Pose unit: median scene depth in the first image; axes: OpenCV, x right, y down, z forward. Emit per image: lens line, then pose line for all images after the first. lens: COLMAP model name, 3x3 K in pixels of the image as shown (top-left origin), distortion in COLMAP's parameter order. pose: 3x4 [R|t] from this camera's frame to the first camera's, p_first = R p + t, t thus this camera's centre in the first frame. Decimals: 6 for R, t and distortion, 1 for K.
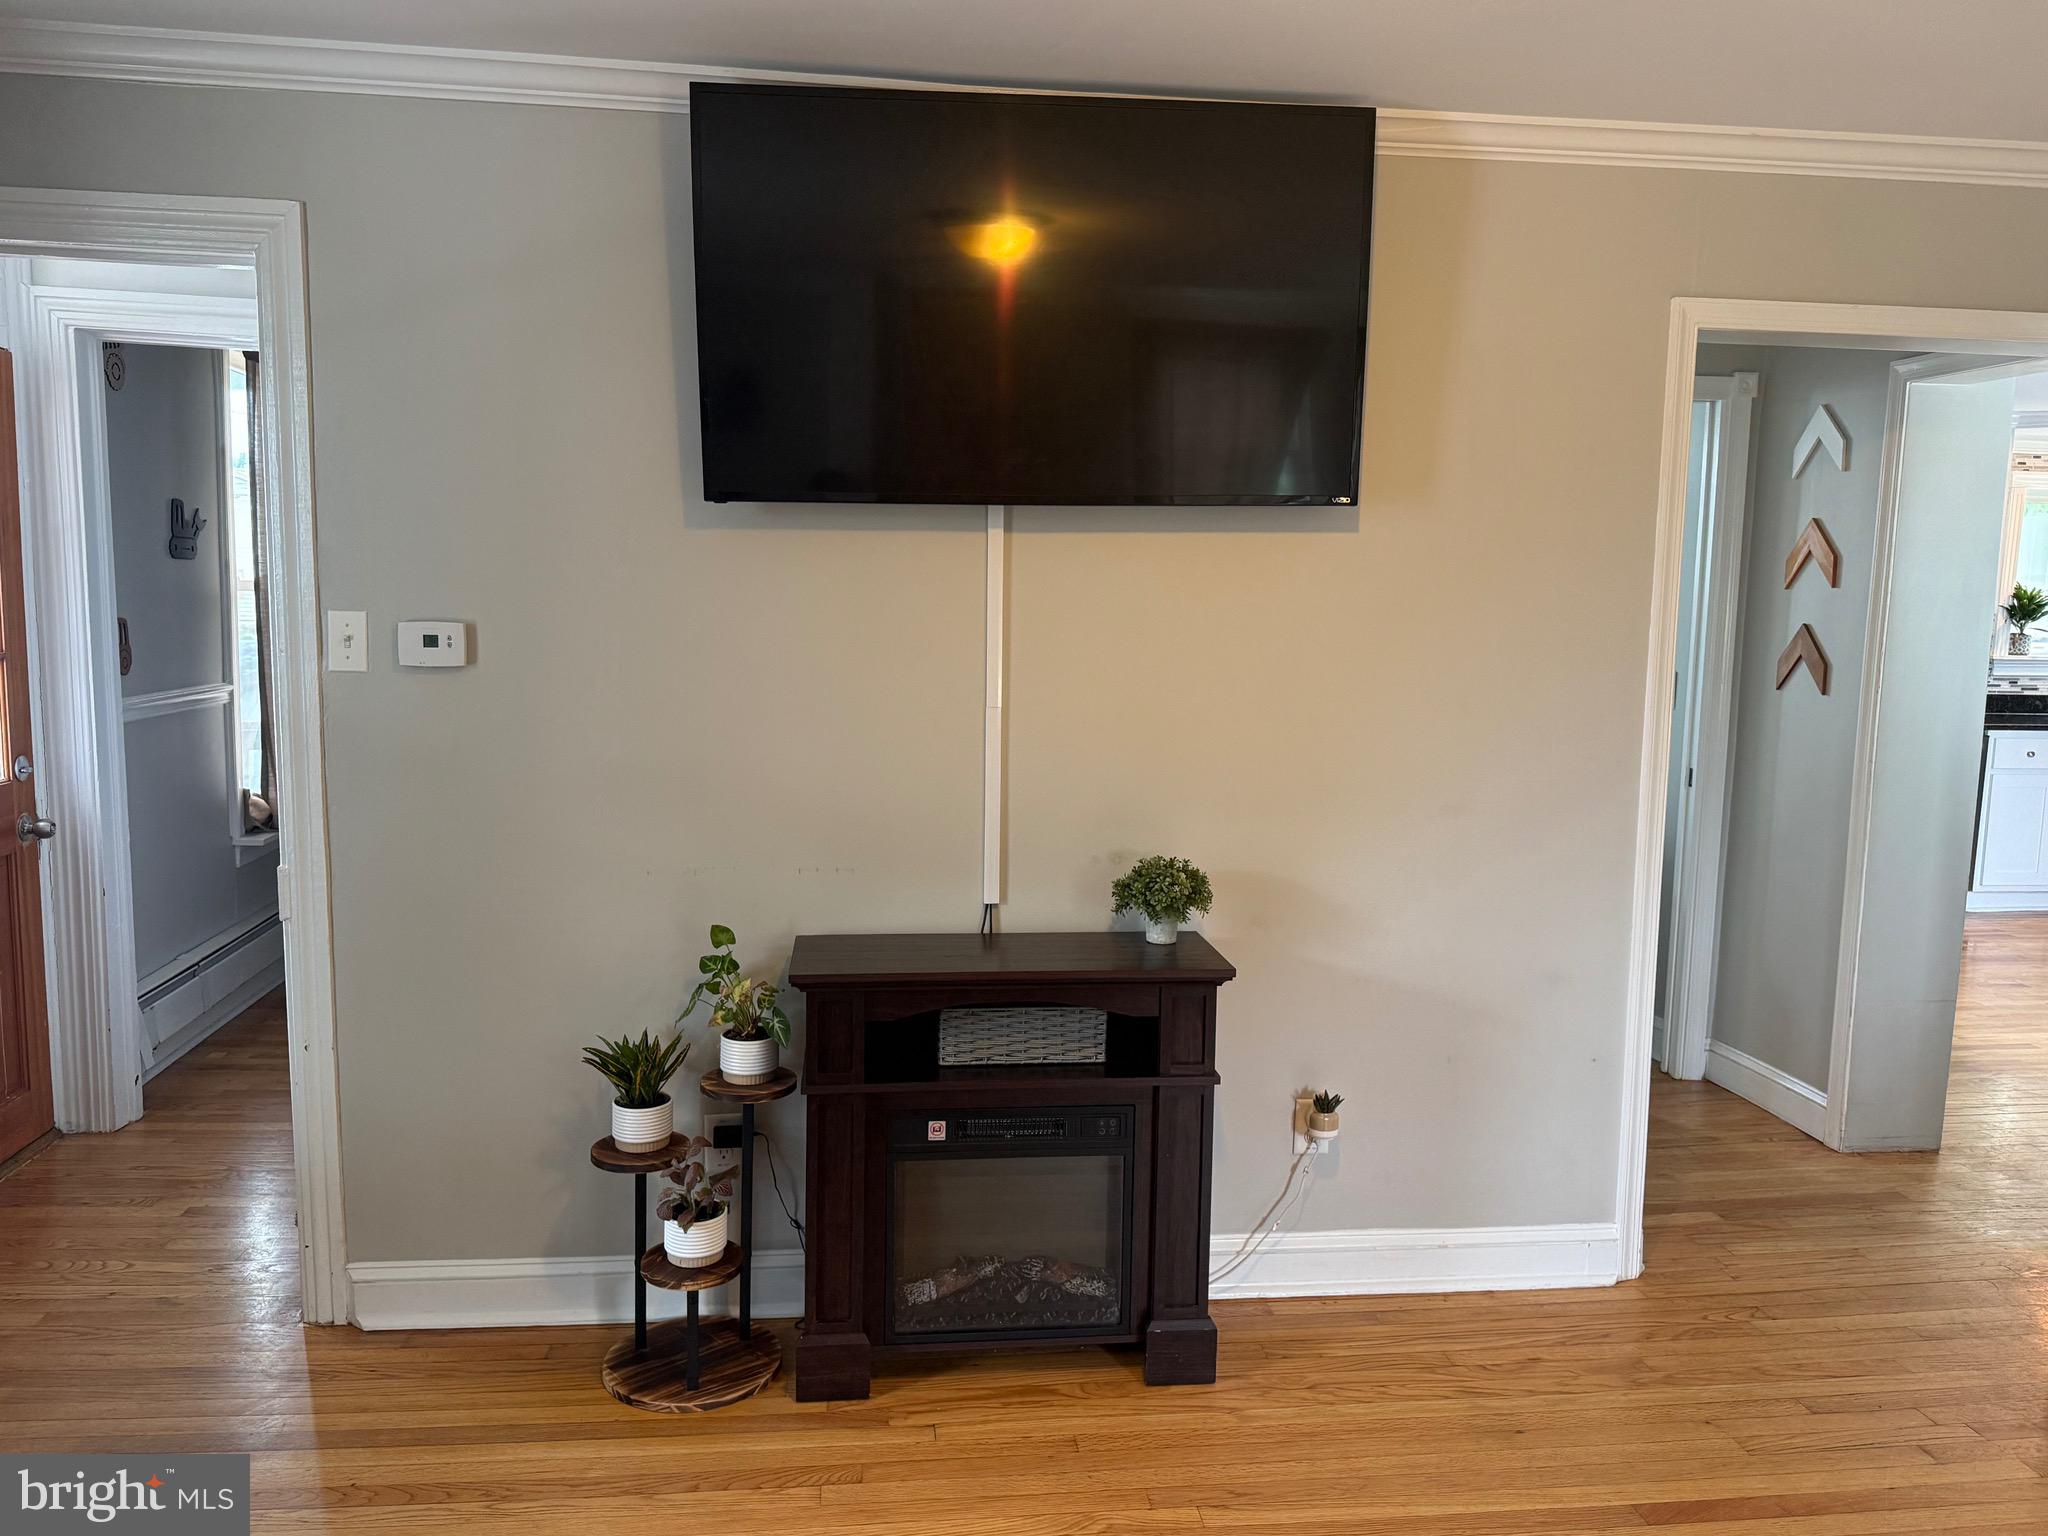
lens RADIAL K [[1513.4, 0, 1021.6], [0, 1513.4, 758.3], [0, 0, 1]] dist [0.065875, -0.082830]
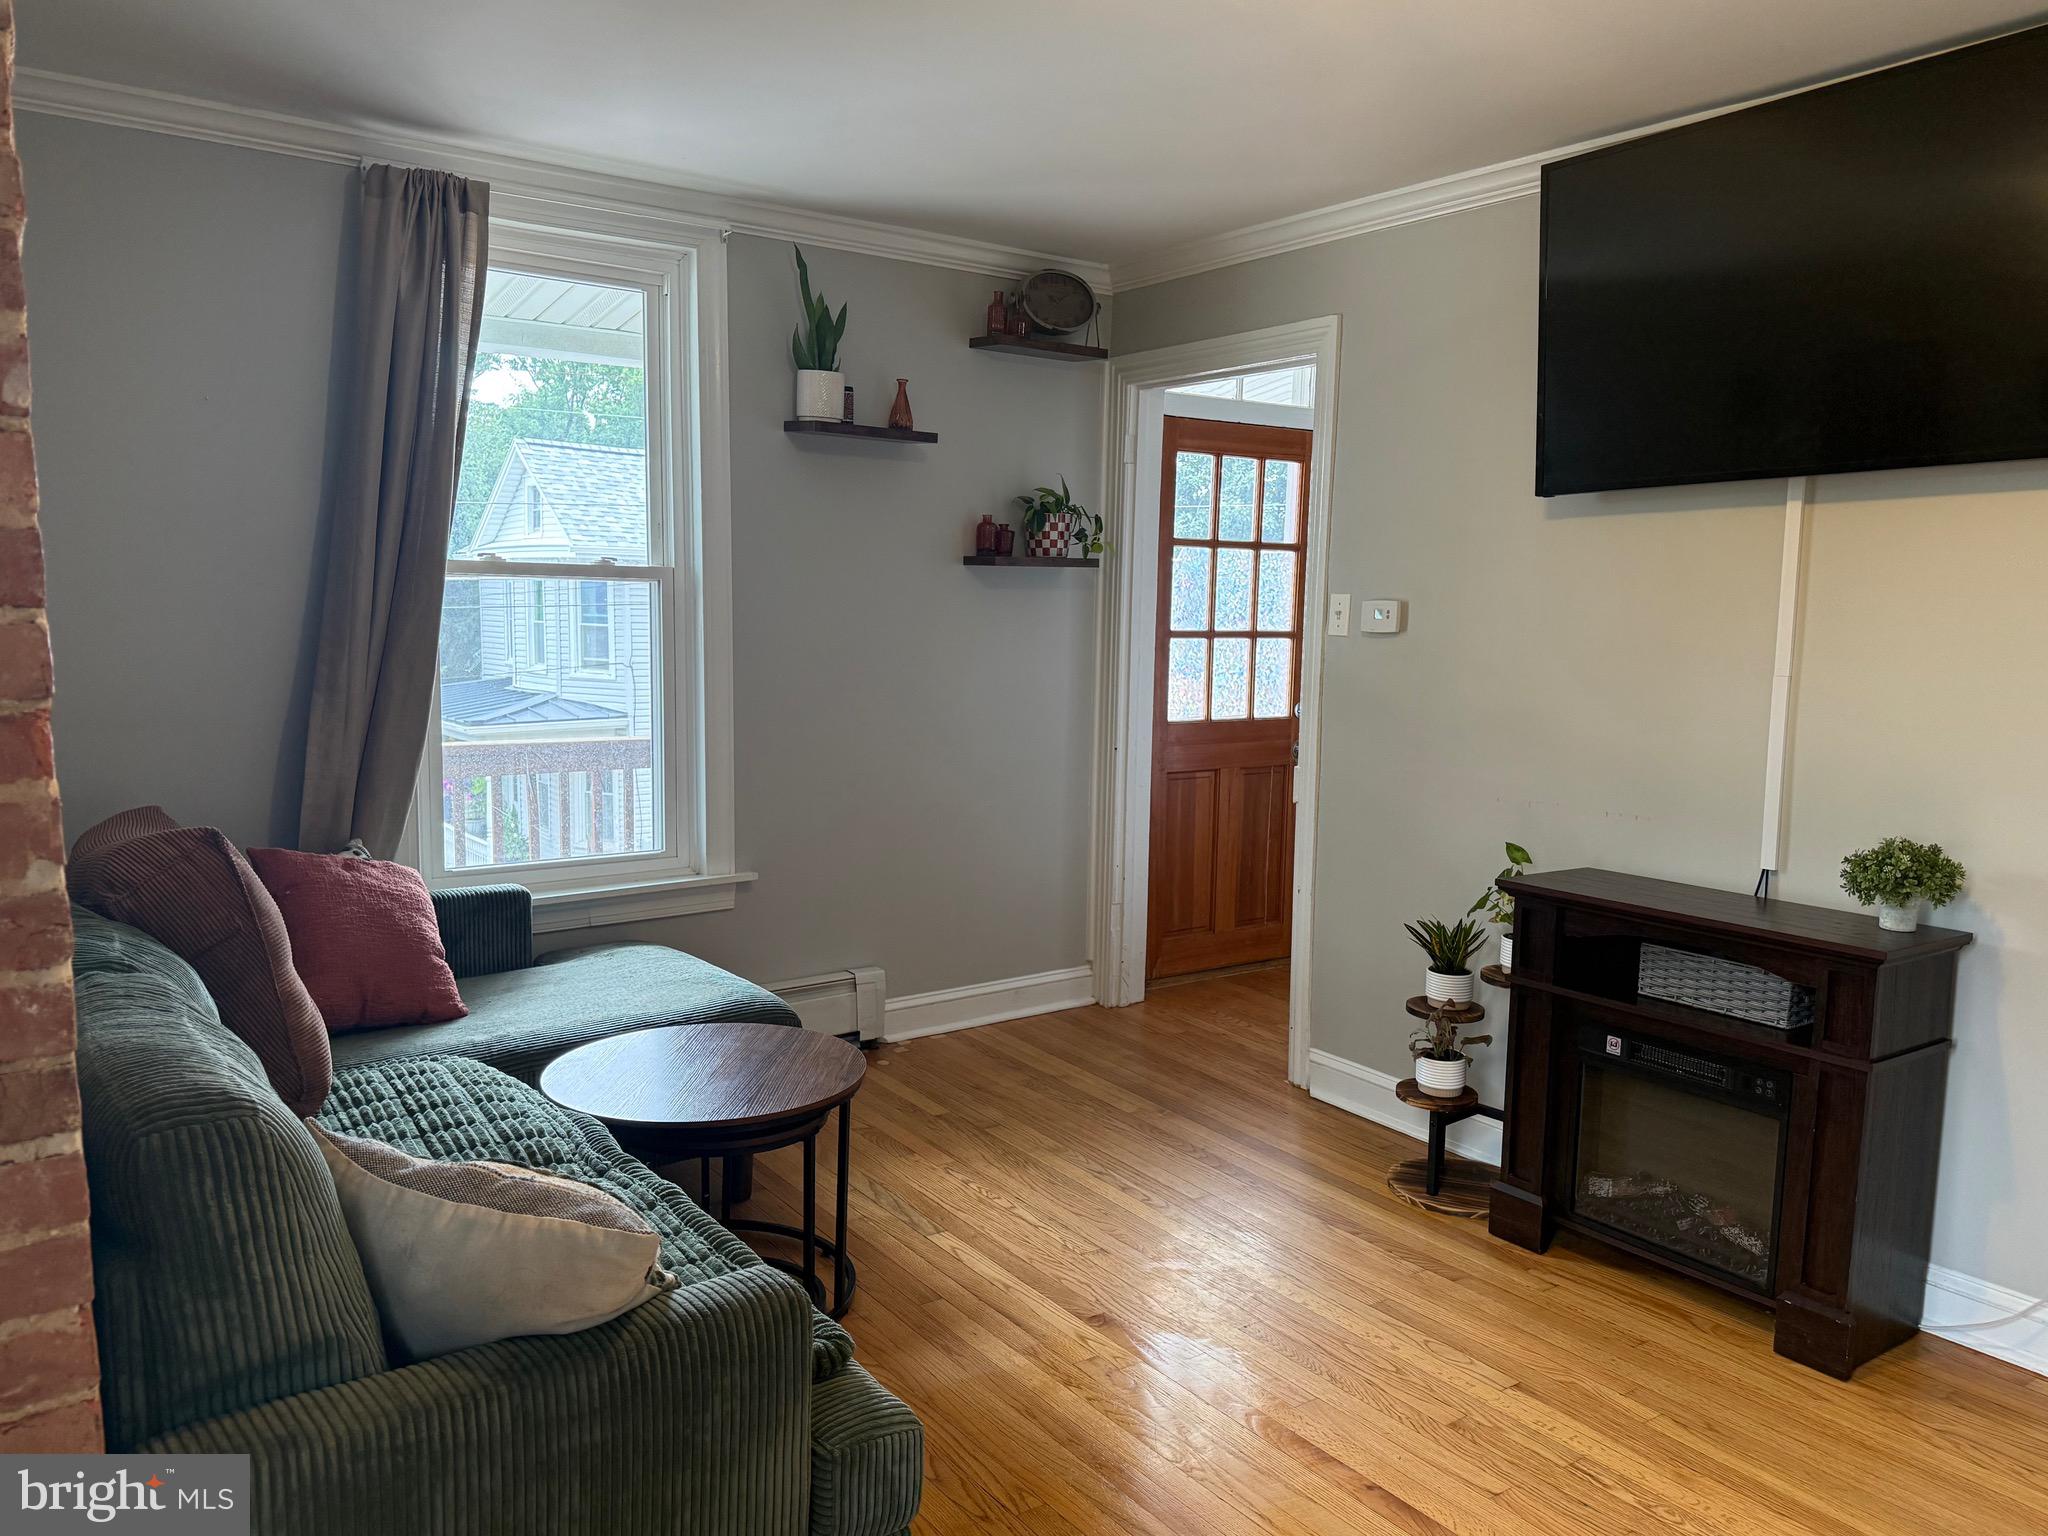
lens RADIAL K [[1517.9, 0, 1024.0], [0, 1517.9, 768.0], [0, 0, 1]] dist [0.167051, -0.297611]
pose [[0.479440, 0.085650, -0.873385, 0.697202], [-0.094183, 0.994500, 0.045826, 0.029282], [0.872506, 0.060287, 0.484870, 0.052141]]
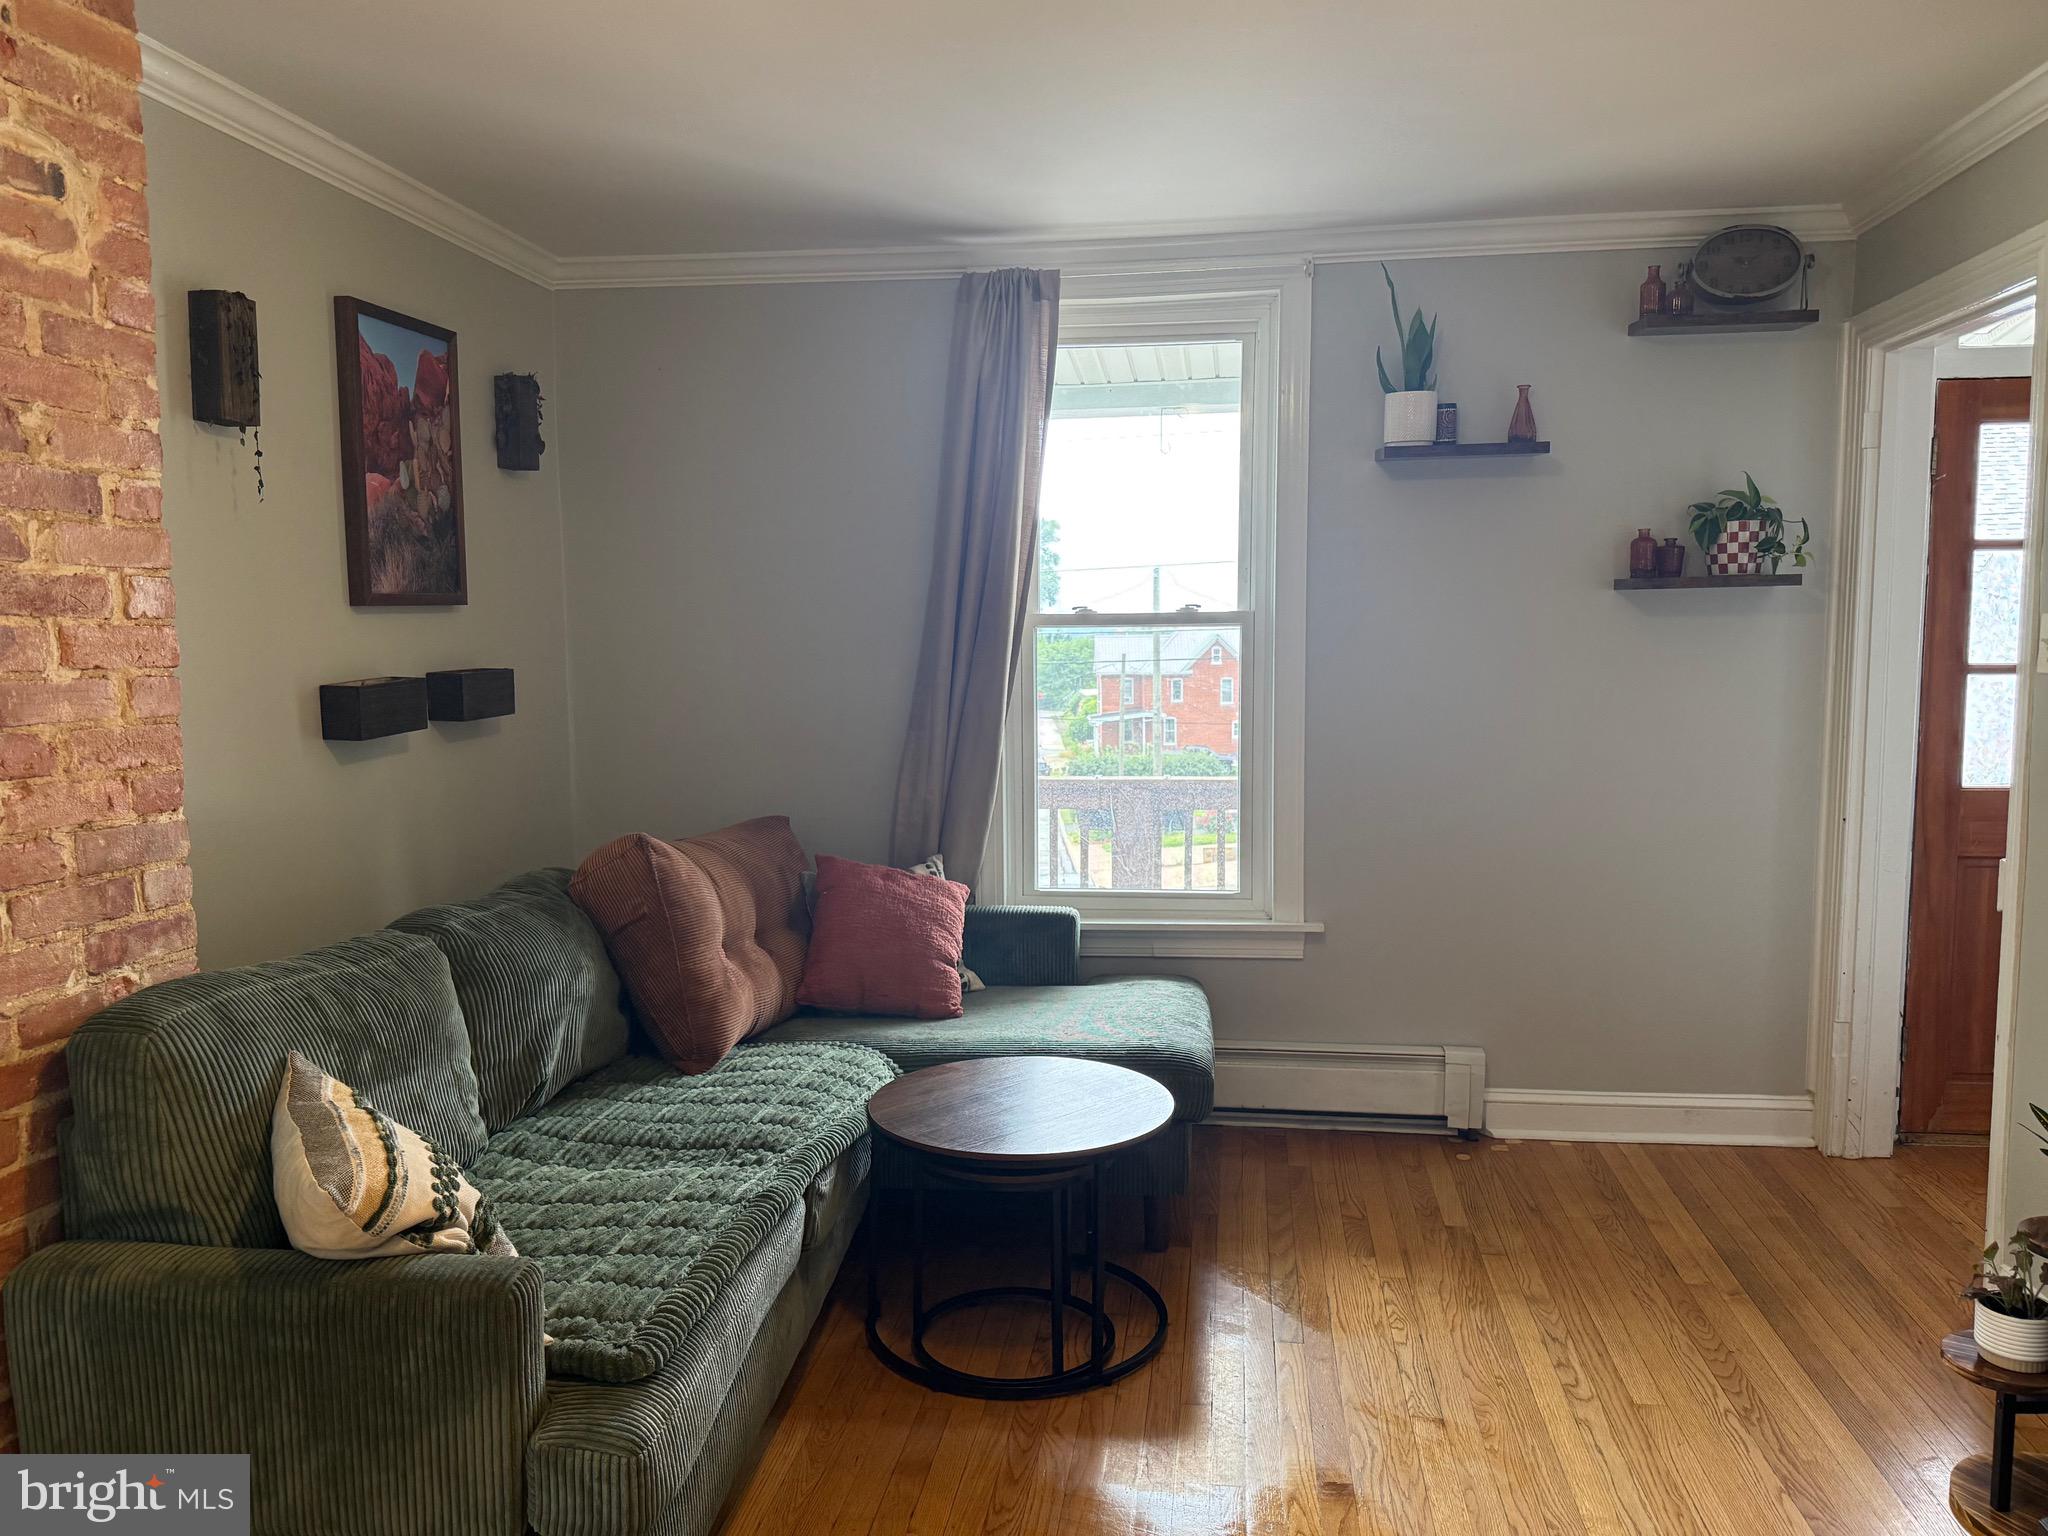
lens RADIAL K [[1513.4, 0, 1021.6], [0, 1513.4, 758.3], [0, 0, 1]] dist [0.065875, -0.082830]
pose [[-0.252706, 0.062602, -0.965516, 0.700007], [-0.091516, 0.991884, 0.088265, -0.028467], [0.963205, 0.110665, -0.244926, 0.616982]]
